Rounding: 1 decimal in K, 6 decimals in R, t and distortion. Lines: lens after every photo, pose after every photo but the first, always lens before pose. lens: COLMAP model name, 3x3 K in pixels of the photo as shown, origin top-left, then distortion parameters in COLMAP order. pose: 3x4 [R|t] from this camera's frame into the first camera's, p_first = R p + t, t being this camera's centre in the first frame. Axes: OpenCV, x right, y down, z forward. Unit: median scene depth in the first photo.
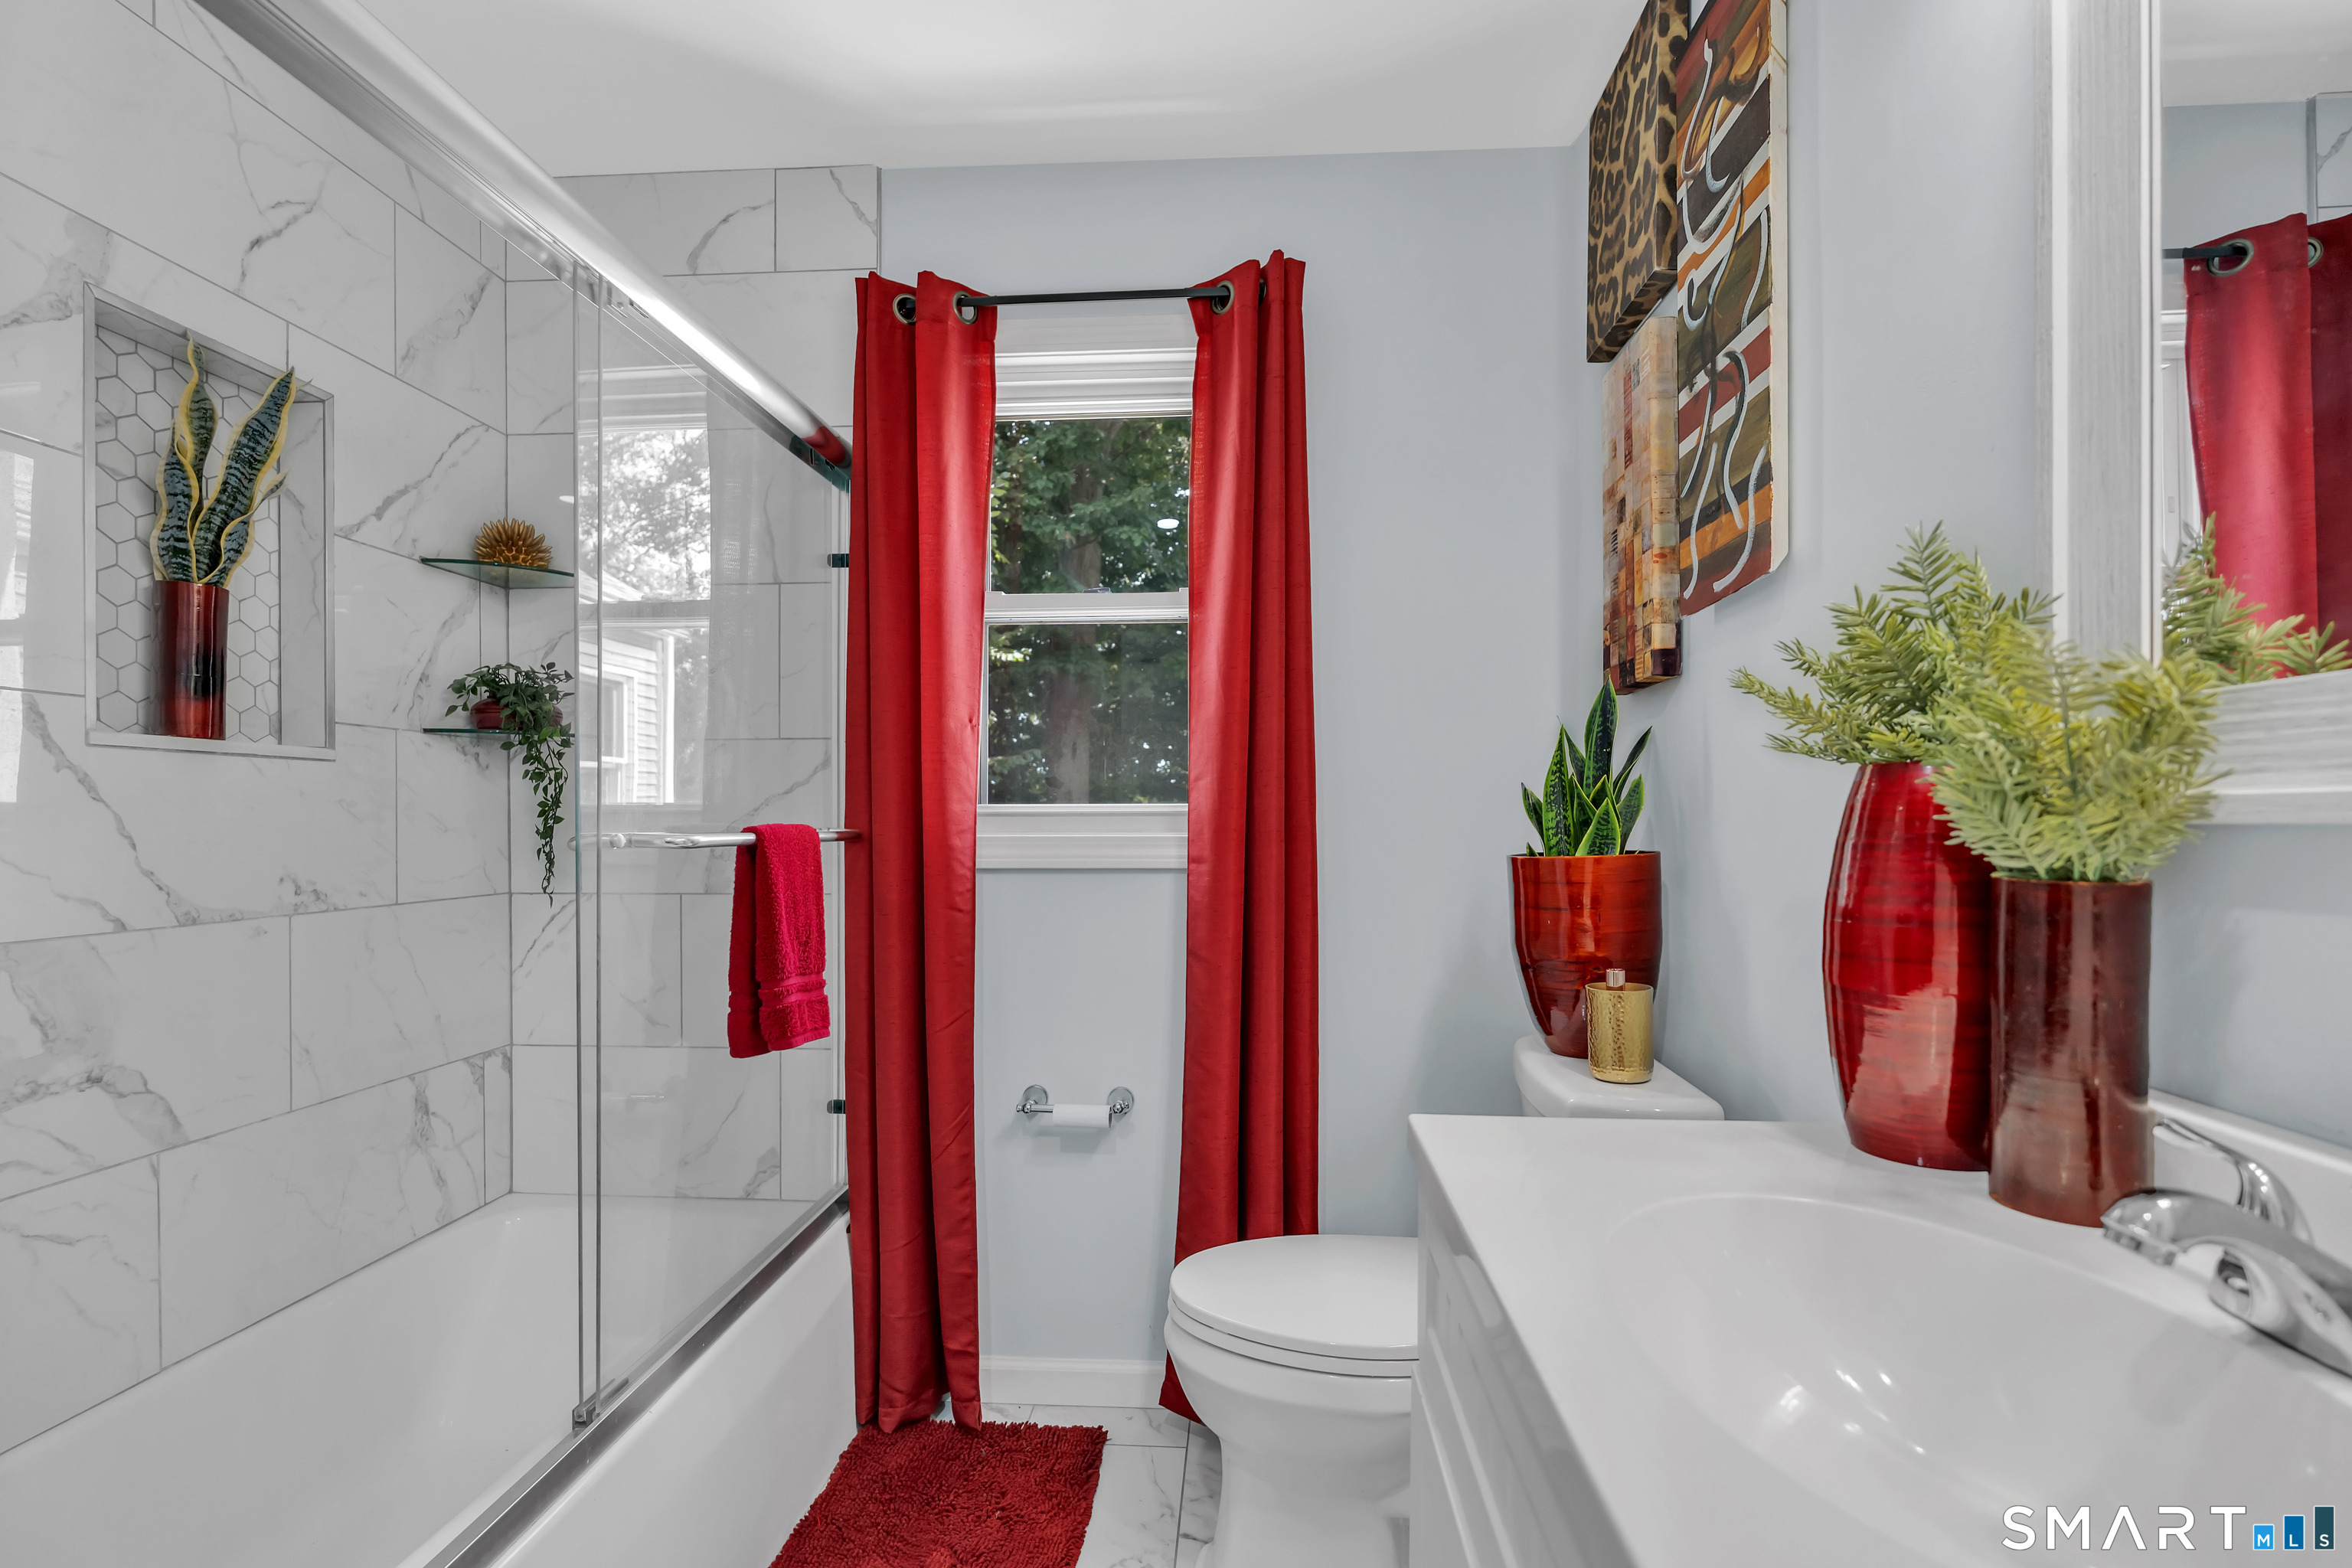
lens RADIAL K [[1050.4, 0, 1171.1], [0, 1050.4, 838.3], [0, 0, 1]] dist [-0.002905, 0.000268]
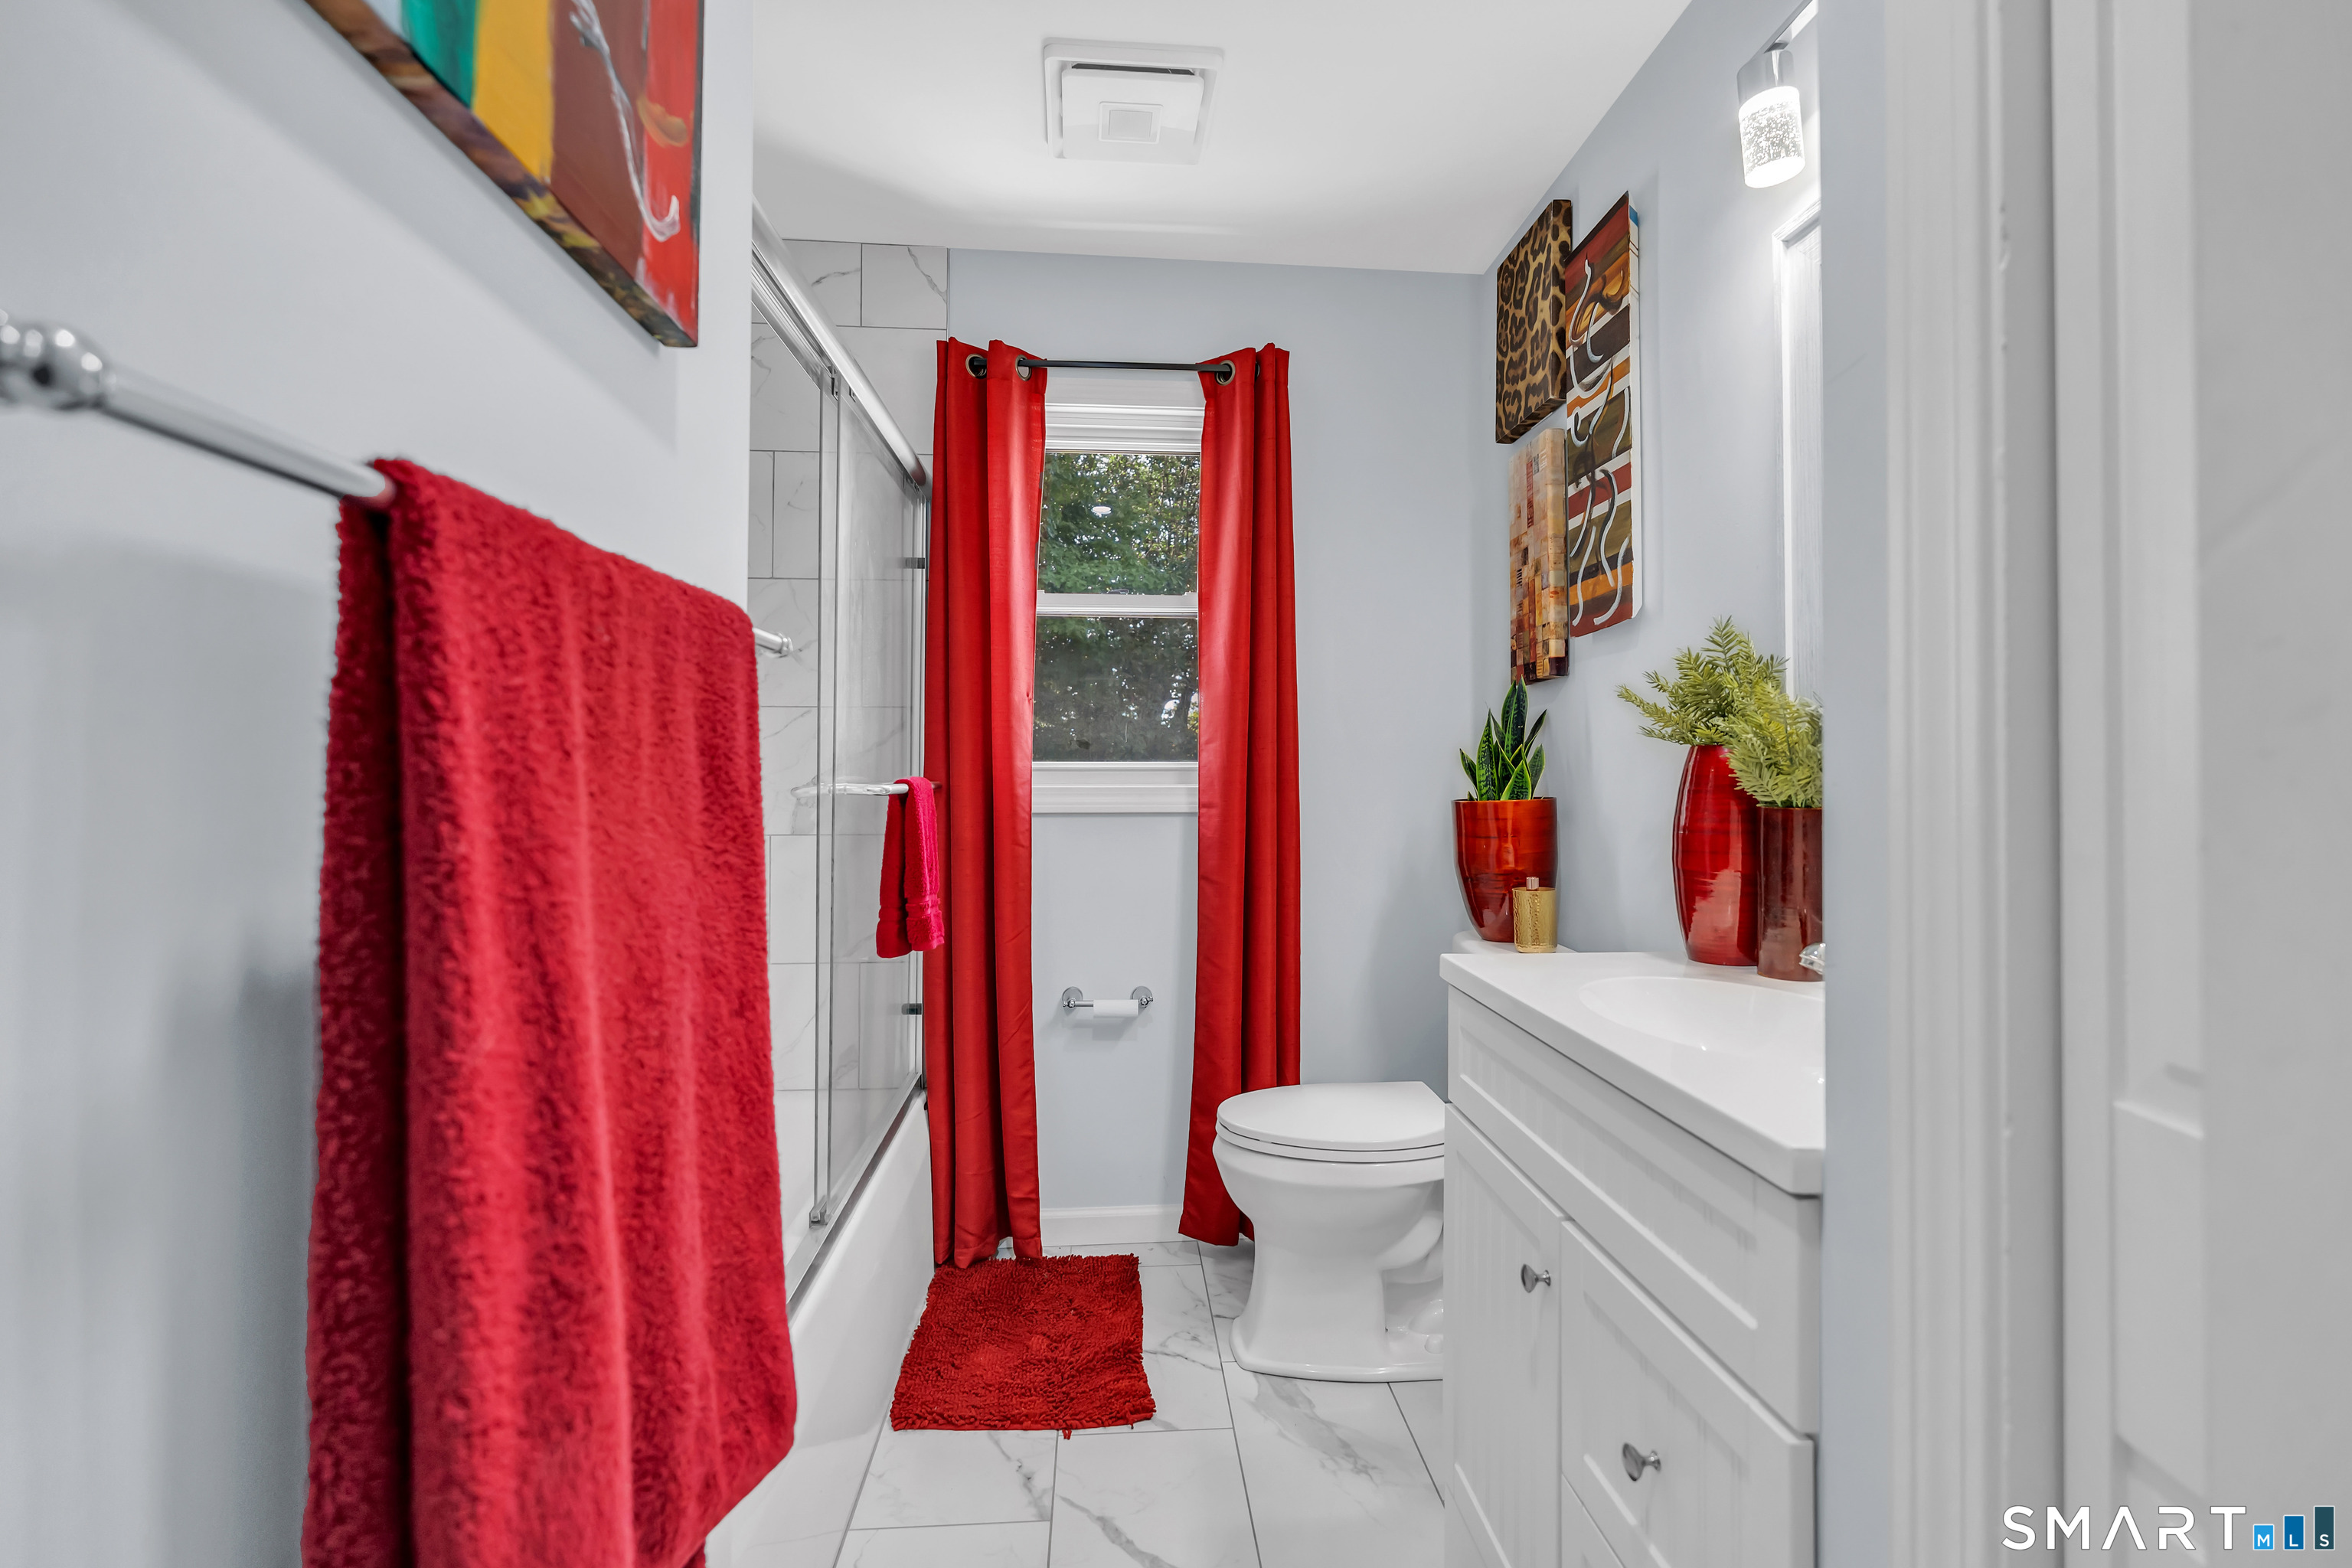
lens RADIAL K [[1050.4, 0, 1180.3], [0, 1050.4, 769.5], [0, 0, 1]] dist [-0.002905, 0.000268]
pose [[0.989297, 0.003128, 0.145884, -0.209402], [-0.000129, 0.999789, -0.020558, 0.003333], [-0.145918, 0.020320, 0.989088, -0.288677]]
